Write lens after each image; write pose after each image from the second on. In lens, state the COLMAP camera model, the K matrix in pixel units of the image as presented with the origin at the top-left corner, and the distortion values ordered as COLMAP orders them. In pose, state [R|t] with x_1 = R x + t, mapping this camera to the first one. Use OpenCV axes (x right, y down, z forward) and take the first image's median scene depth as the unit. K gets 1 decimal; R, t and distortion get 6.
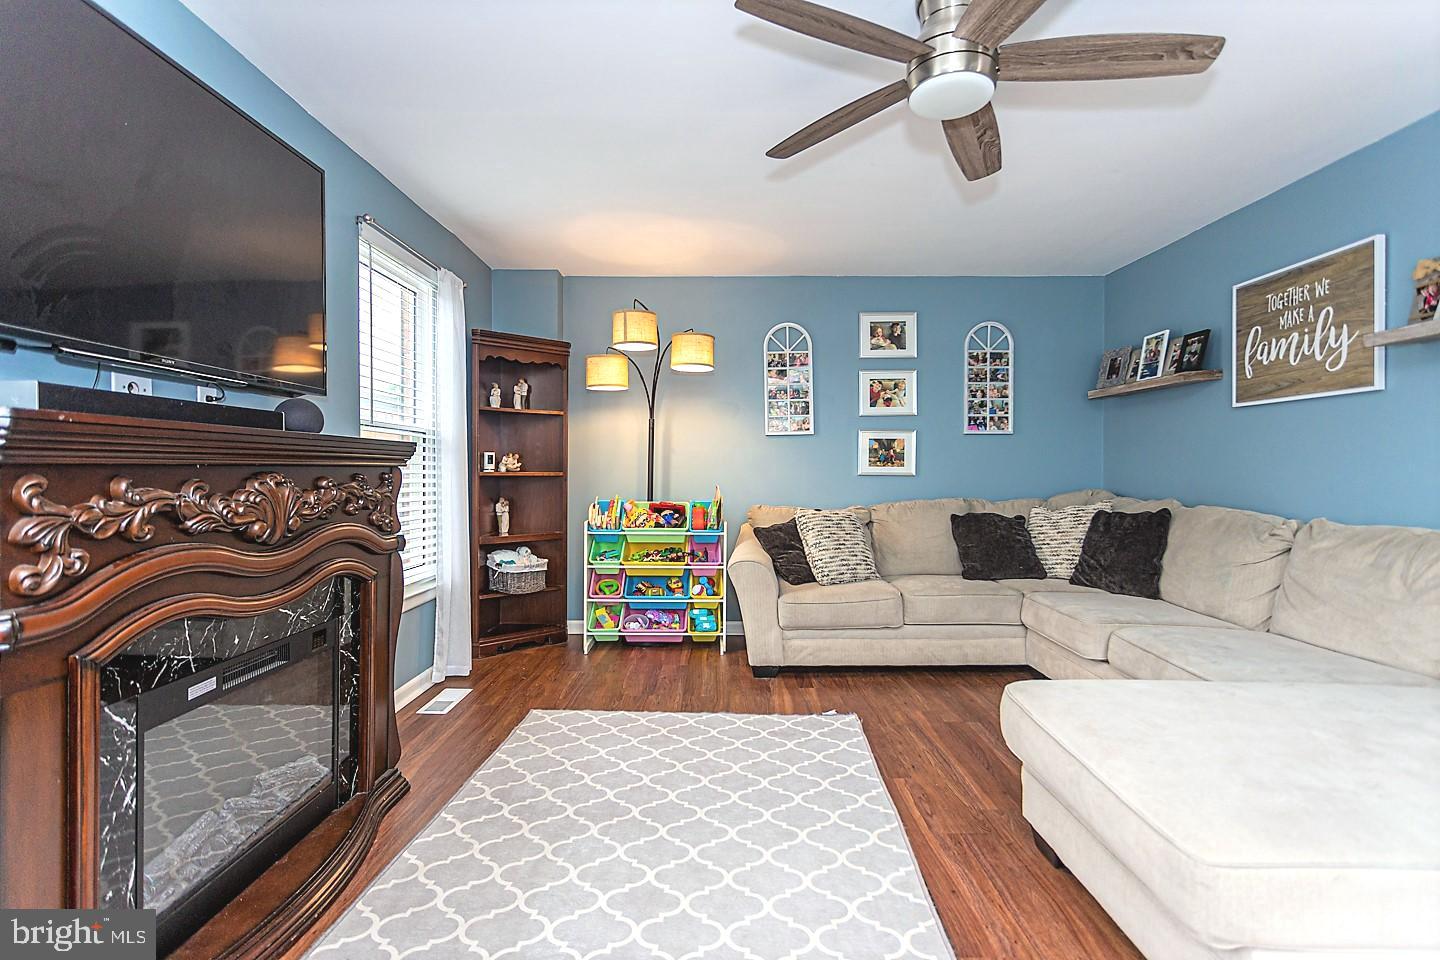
lens RADIAL K [[689.5, 0, 719.4], [0, 689.5, 475.8], [0, 0, 1]] dist [0.001566, 0.000848]
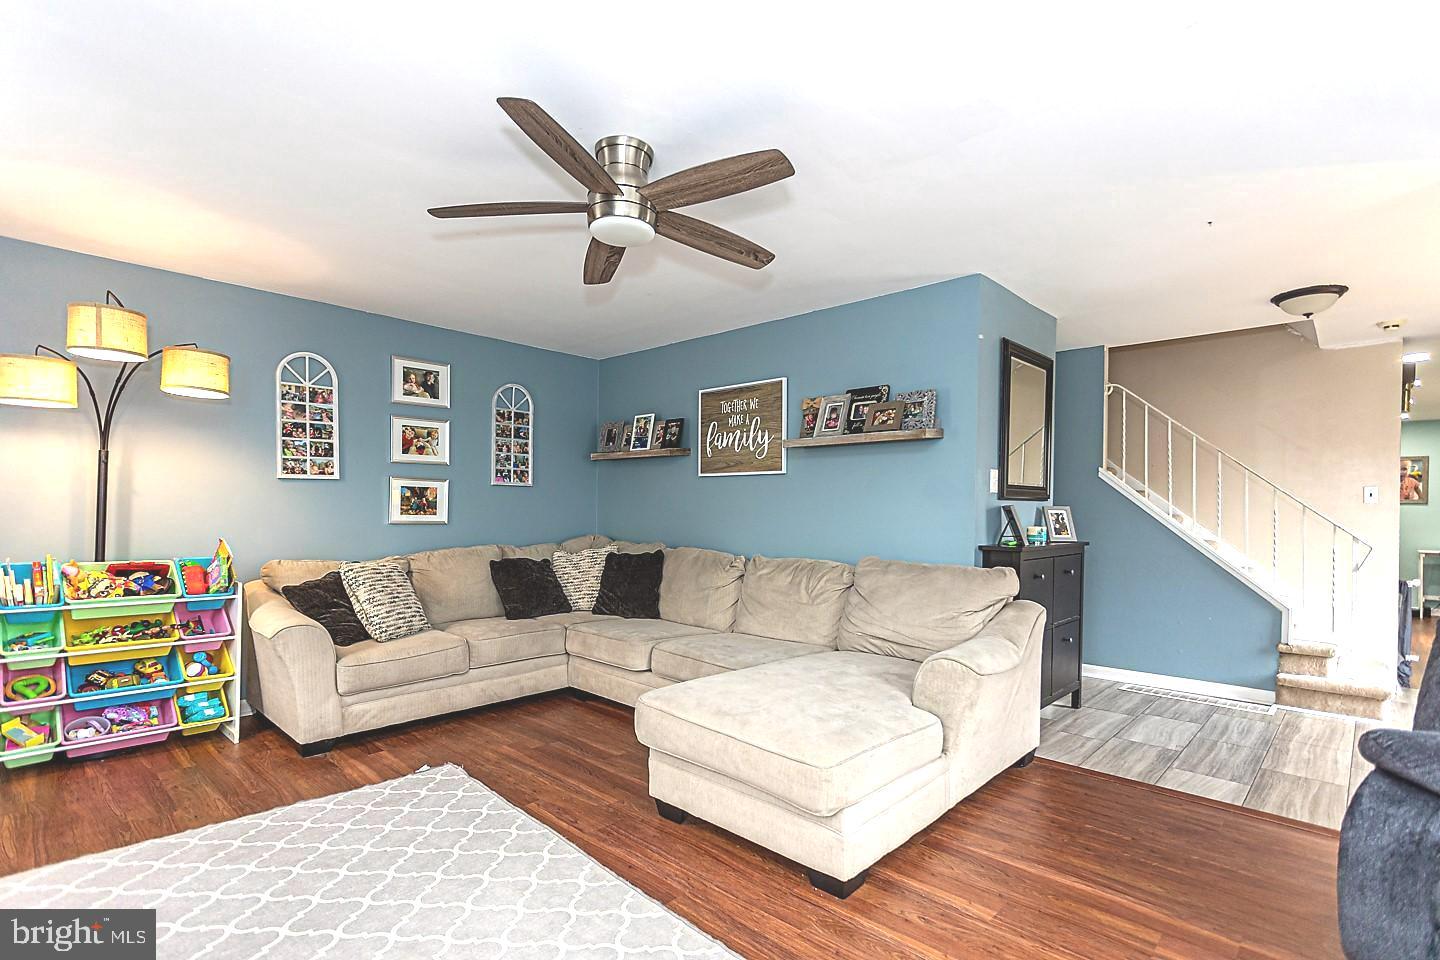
lens RADIAL K [[684.8, 0, 723.8], [0, 684.8, 511.3], [0, 0, 1]] dist [0.002836, 0.000746]
pose [[0.679972, 0.007411, 0.733200, -0.208735], [-0.005255, 0.999972, -0.005234, -0.018154], [-0.733219, -0.000294, 0.679993, 0.010756]]
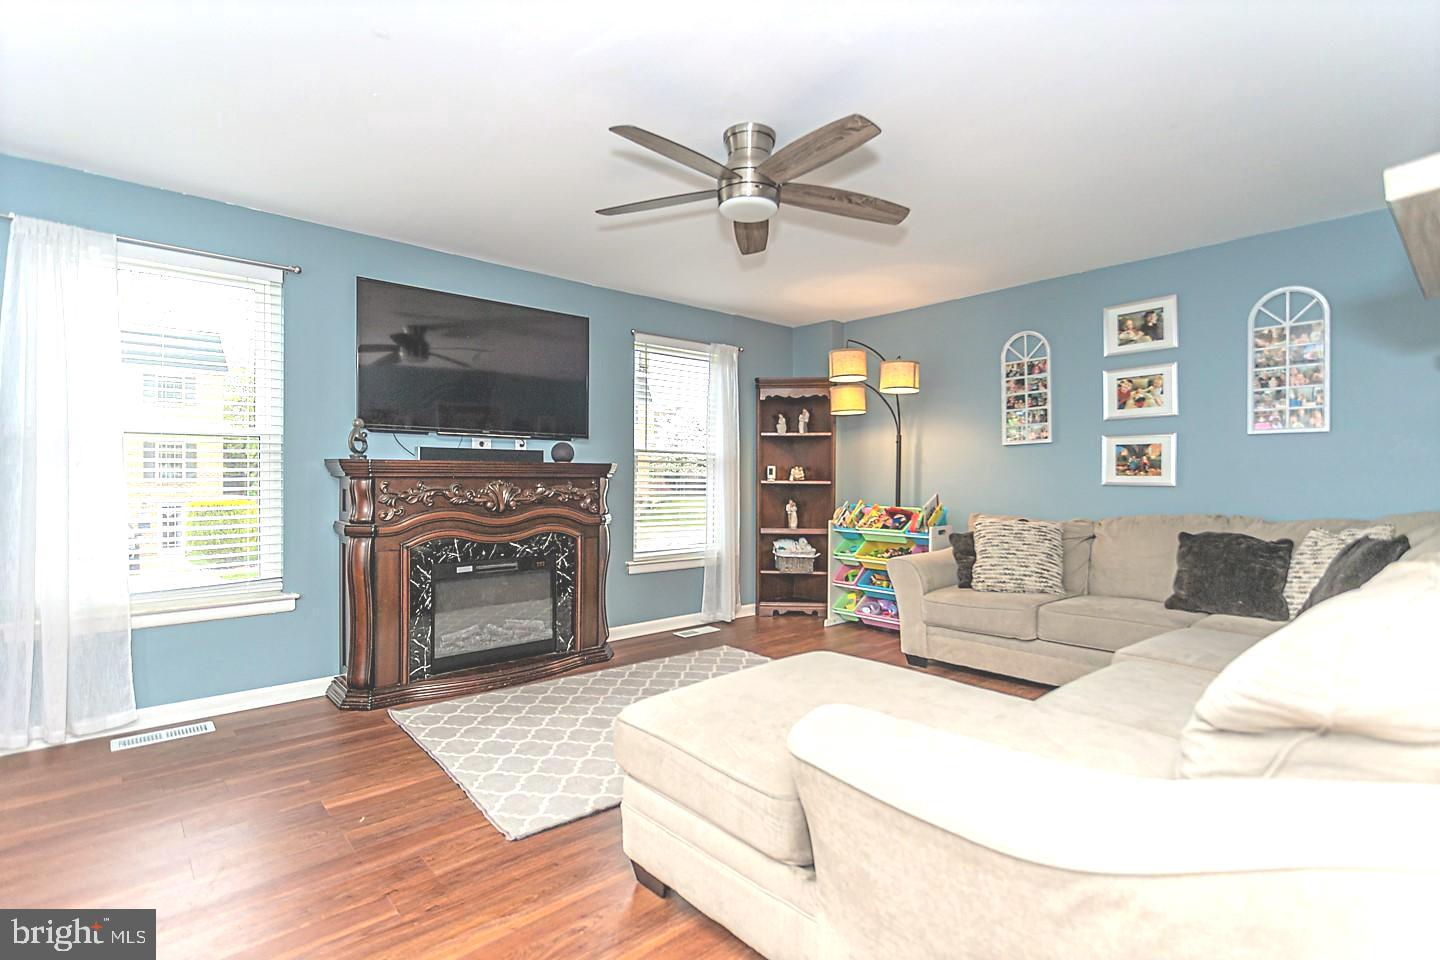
lens RADIAL K [[682.2, 0, 720.5], [0, 682.2, 475.9], [0, 0, 1]] dist [0.002791, 0.000808]
pose [[0.668264, -0.003340, -0.743916, 0.614453], [-0.006760, 0.999921, -0.010562, -0.000442], [0.743893, 0.012087, 0.668189, 0.023997]]
